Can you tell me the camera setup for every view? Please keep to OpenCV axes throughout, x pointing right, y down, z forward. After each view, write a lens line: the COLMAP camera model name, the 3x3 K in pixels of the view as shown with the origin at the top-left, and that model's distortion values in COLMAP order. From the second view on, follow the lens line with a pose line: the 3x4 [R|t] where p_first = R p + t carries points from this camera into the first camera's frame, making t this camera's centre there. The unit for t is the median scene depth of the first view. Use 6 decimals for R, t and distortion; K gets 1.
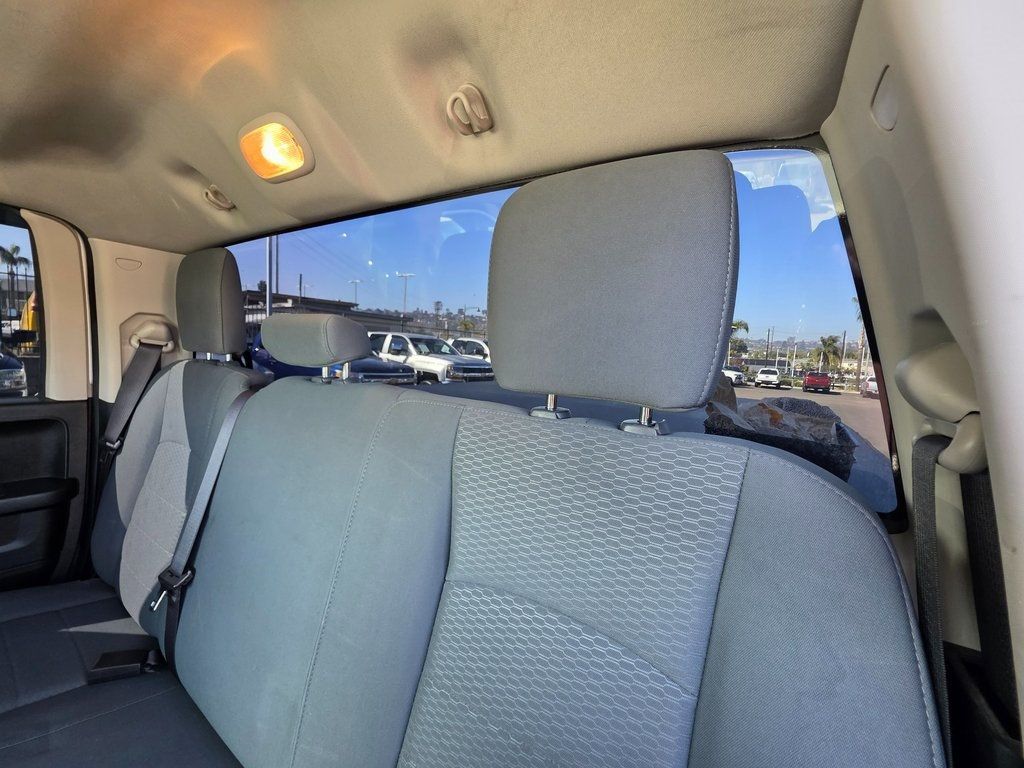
lens RADIAL K [[406.5, 0, 510.9], [0, 406.5, 384.4], [0, 0, 1]] dist [0.000107, 0.000884]
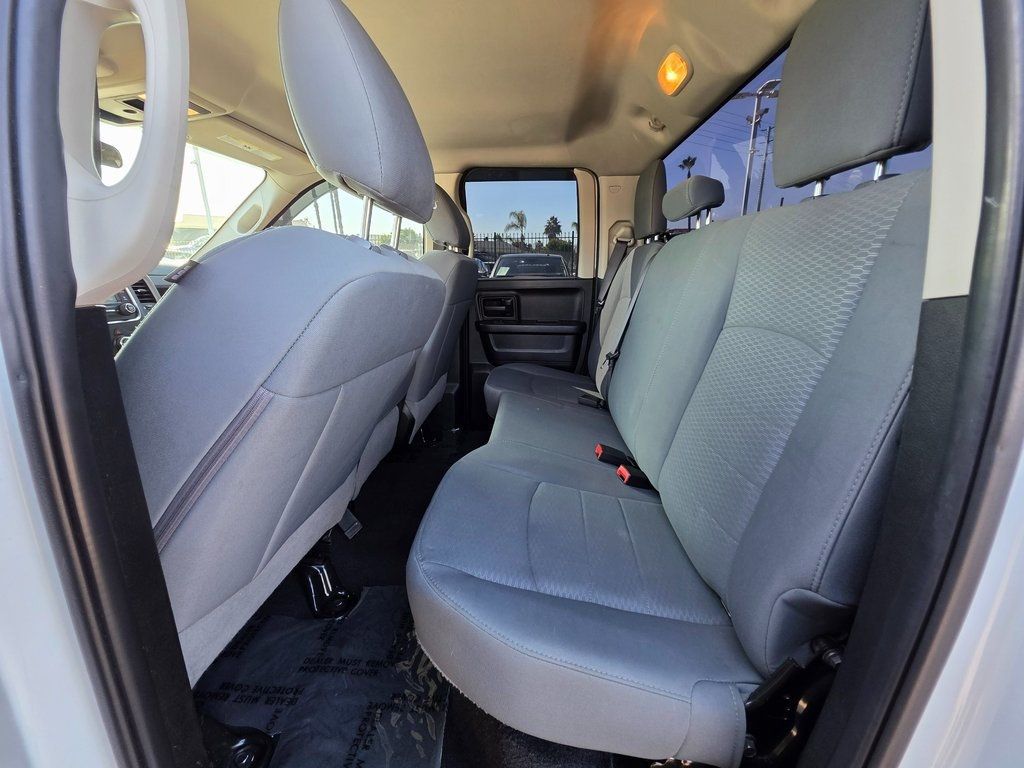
lens RADIAL K [[406.5, 0, 512.8], [0, 406.5, 381.7], [0, 0, 1]] dist [0.000107, 0.000884]
pose [[0.511833, 0.156883, -0.844639, 0.361414], [-0.036198, 0.986249, 0.161250, 0.220409], [0.858322, -0.051959, 0.510474, -0.235448]]
